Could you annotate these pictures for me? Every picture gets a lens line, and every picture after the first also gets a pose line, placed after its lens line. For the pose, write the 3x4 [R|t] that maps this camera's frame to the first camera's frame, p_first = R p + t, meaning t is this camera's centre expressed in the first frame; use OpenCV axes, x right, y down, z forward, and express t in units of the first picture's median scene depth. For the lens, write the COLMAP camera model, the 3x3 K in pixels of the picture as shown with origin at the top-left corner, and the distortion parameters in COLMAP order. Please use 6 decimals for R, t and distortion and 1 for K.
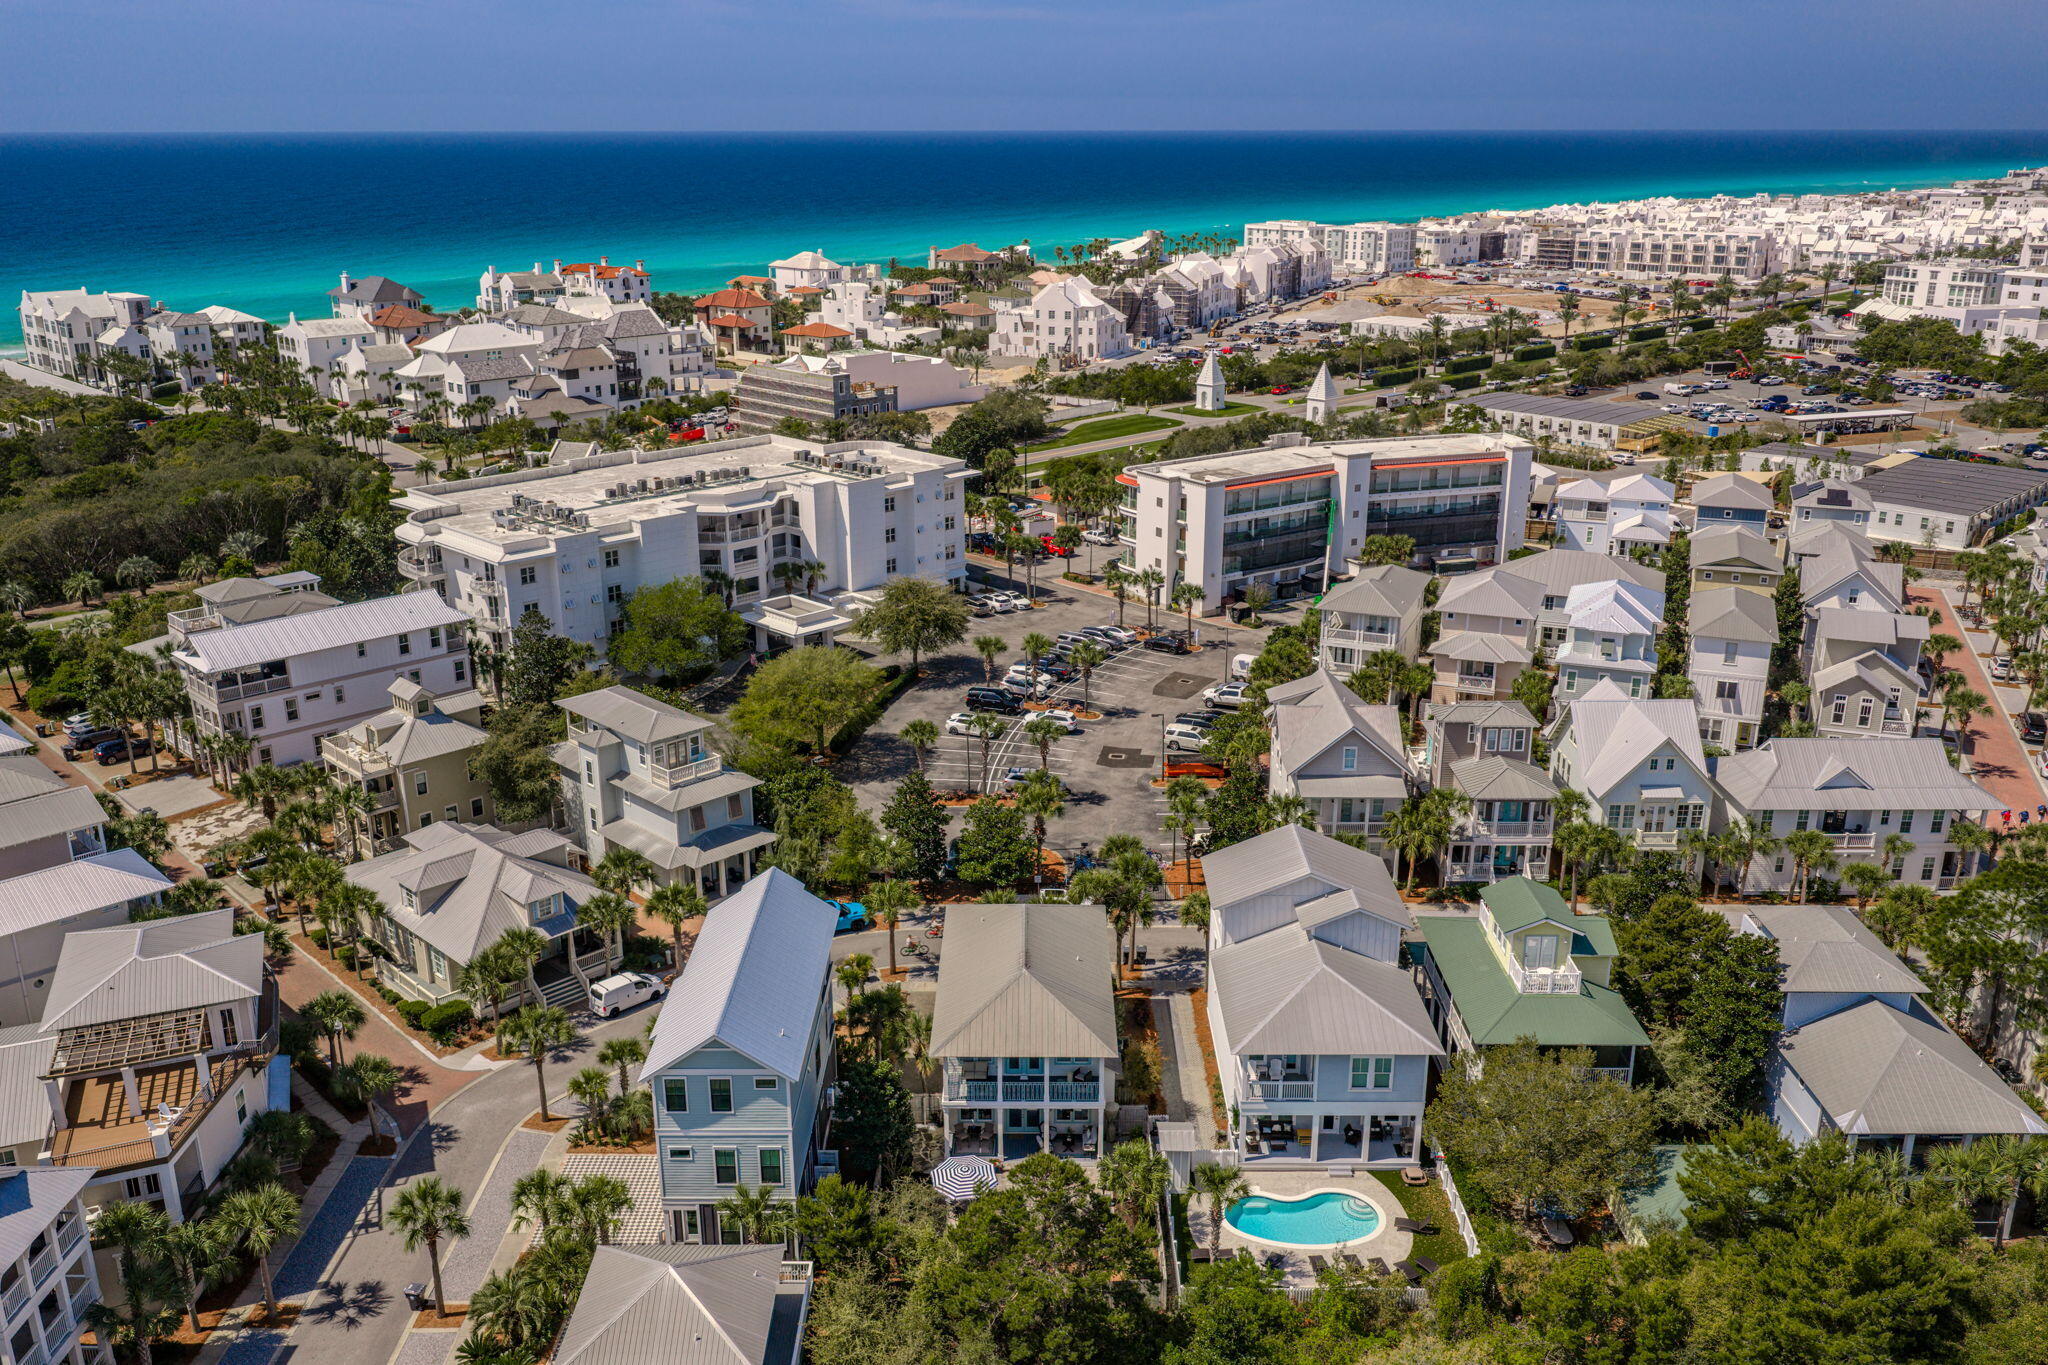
lens RADIAL K [[1698.7, 0, 1029.3], [0, 1698.7, 675.0], [0, 0, 1]] dist [0.026434, -0.046087]
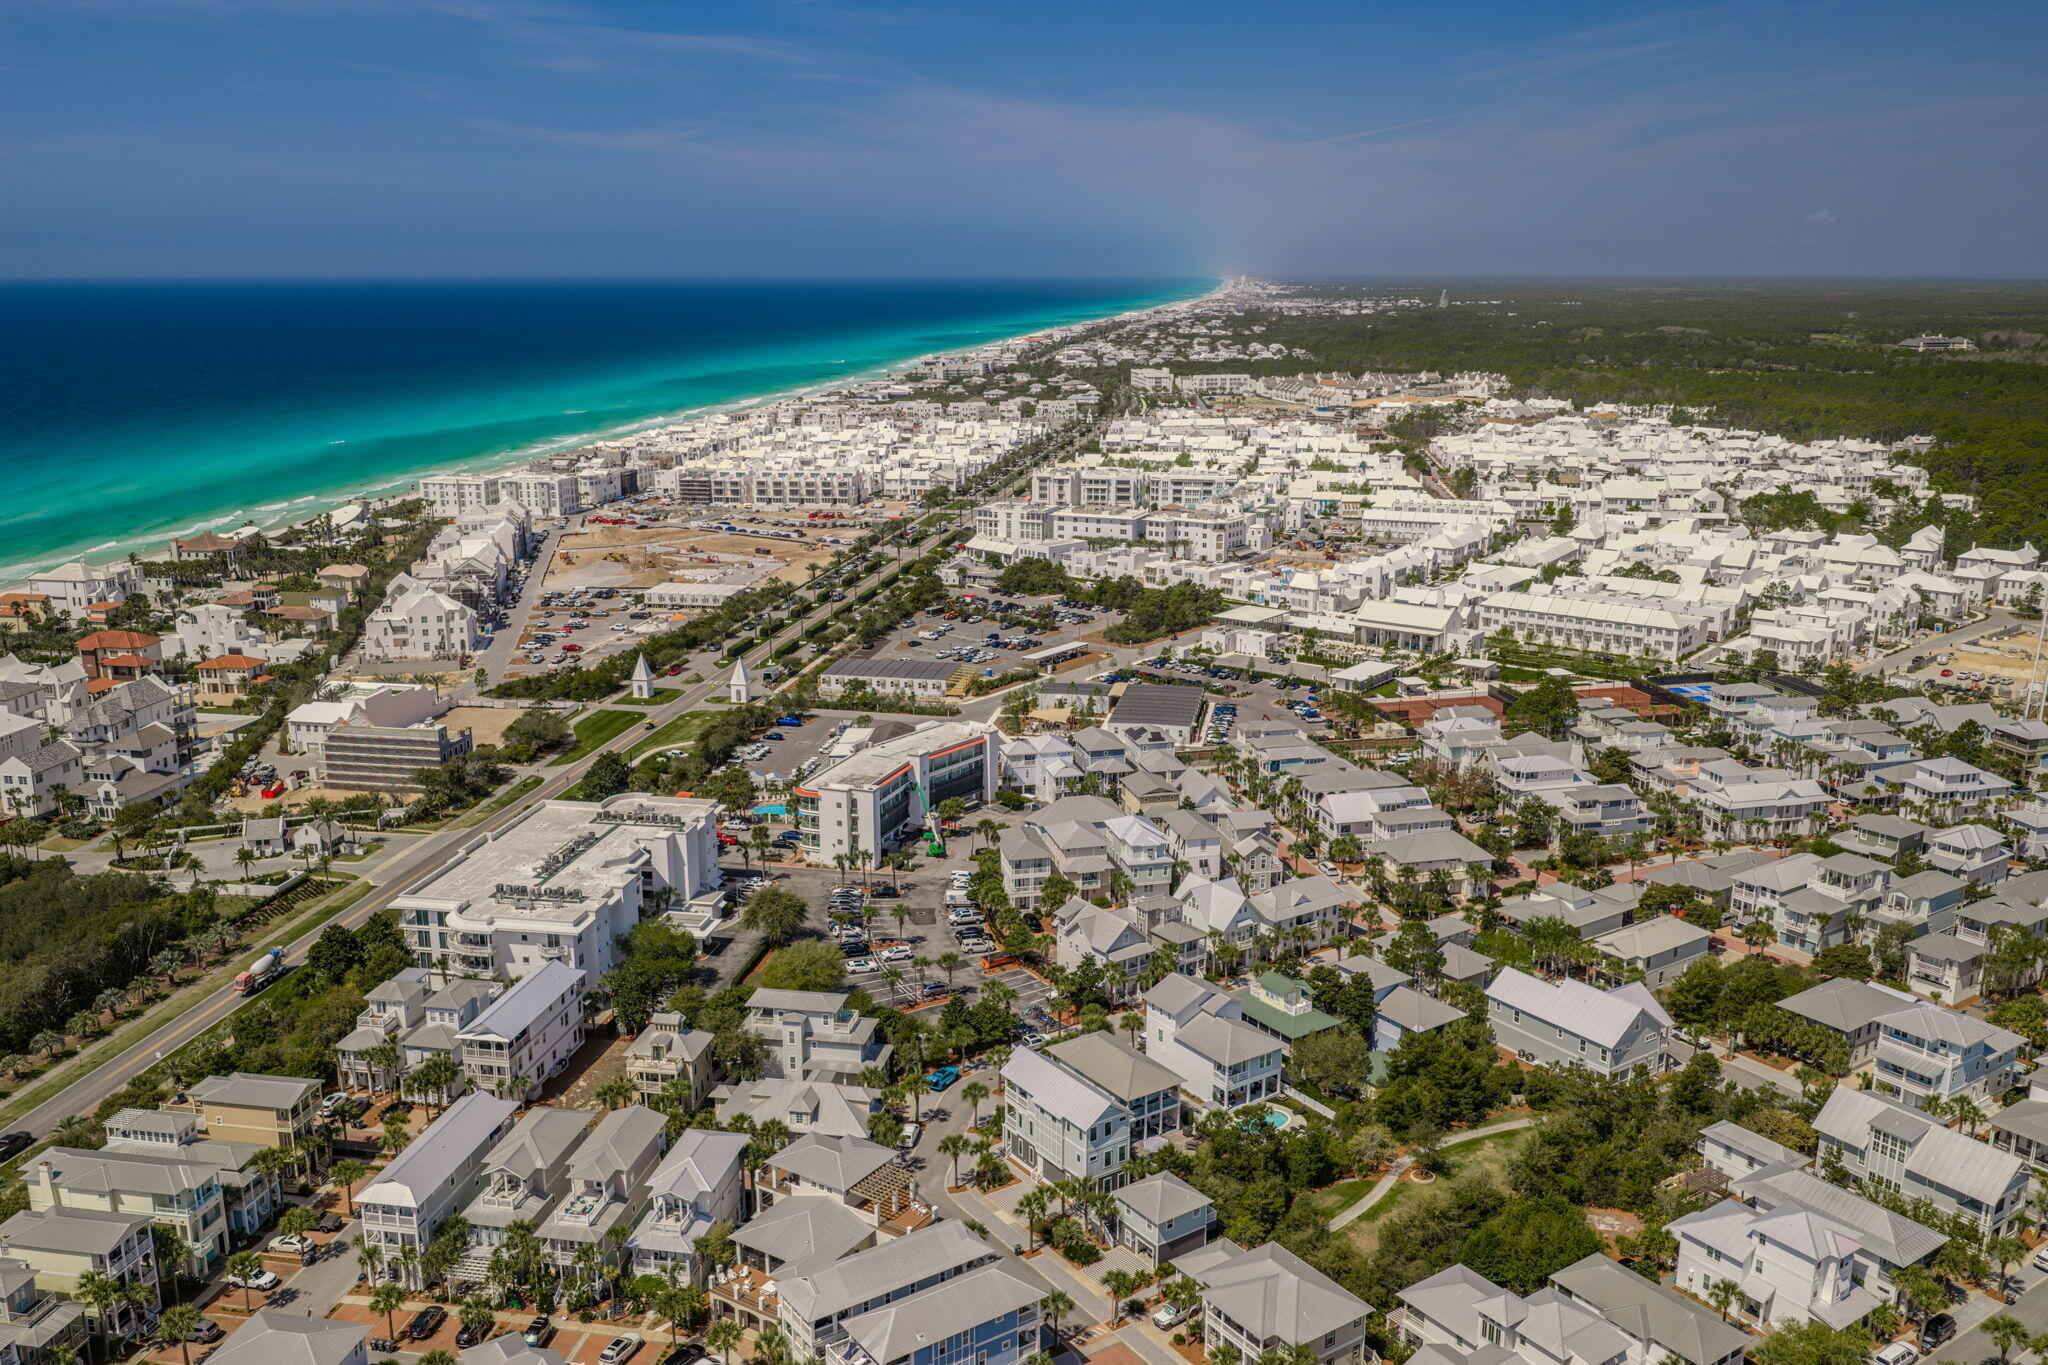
lens RADIAL K [[1690.8, 0, 1031.1], [0, 1690.8, 690.8], [0, 0, 1]] dist [0.036949, -0.066743]
pose [[0.819059, -0.137317, 0.557033, -0.645453], [0.174846, 0.984490, -0.014401, -0.151962], [-0.546416, 0.109190, 0.830366, -0.438212]]
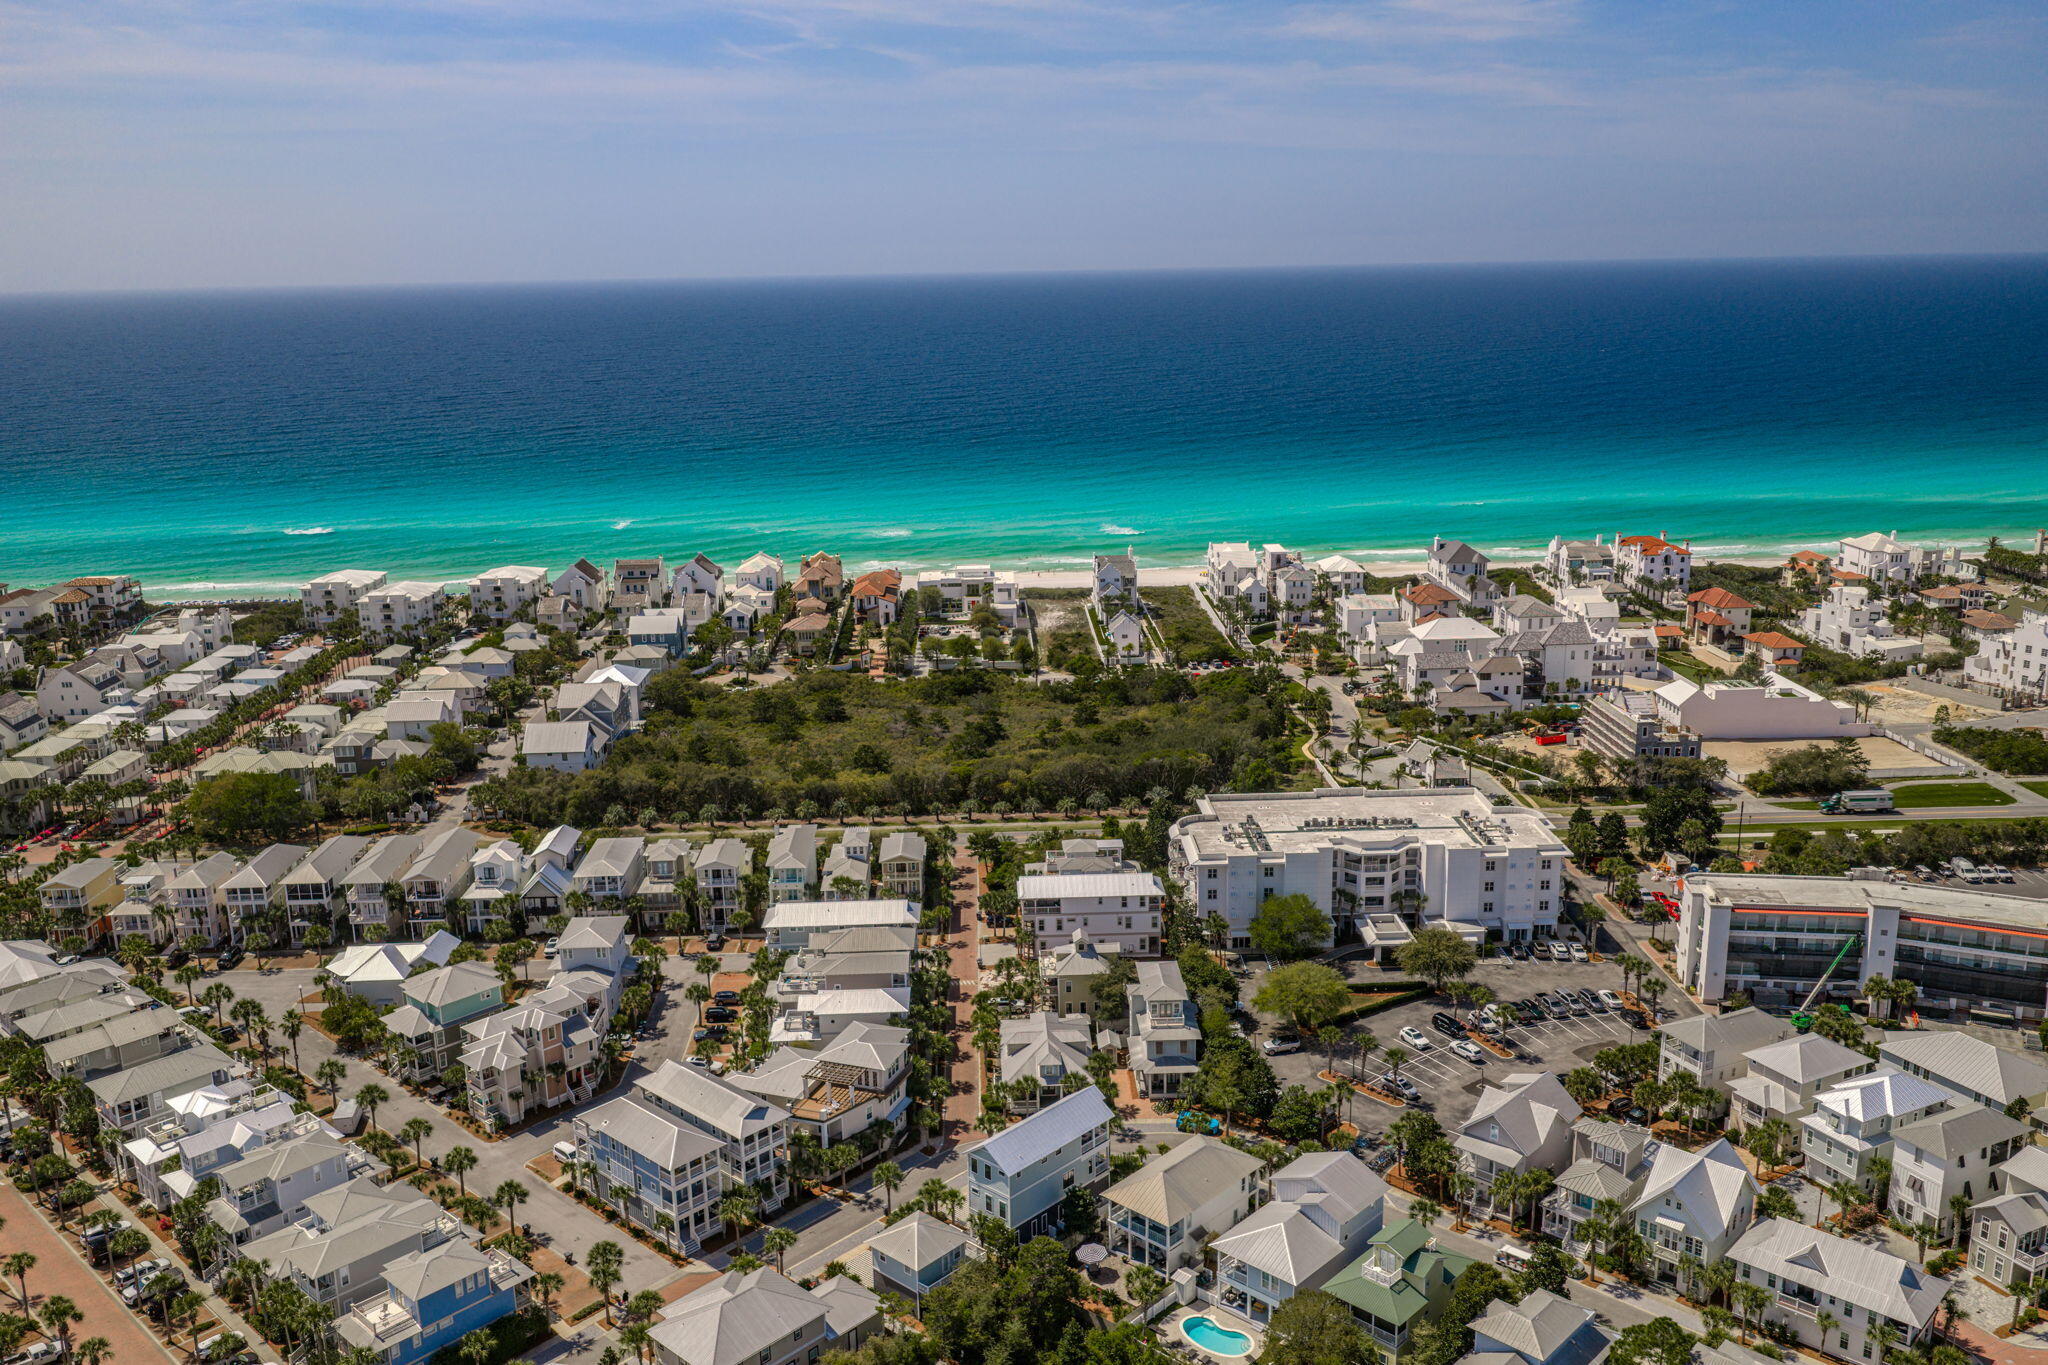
lens RADIAL K [[1698.7, 0, 1029.3], [0, 1698.7, 675.0], [0, 0, 1]] dist [0.026434, -0.046087]
pose [[0.731840, 0.149607, -0.664852, 0.542975], [-0.193015, 0.981160, 0.008321, -0.188322], [0.653571, 0.122237, 0.746929, -0.330902]]
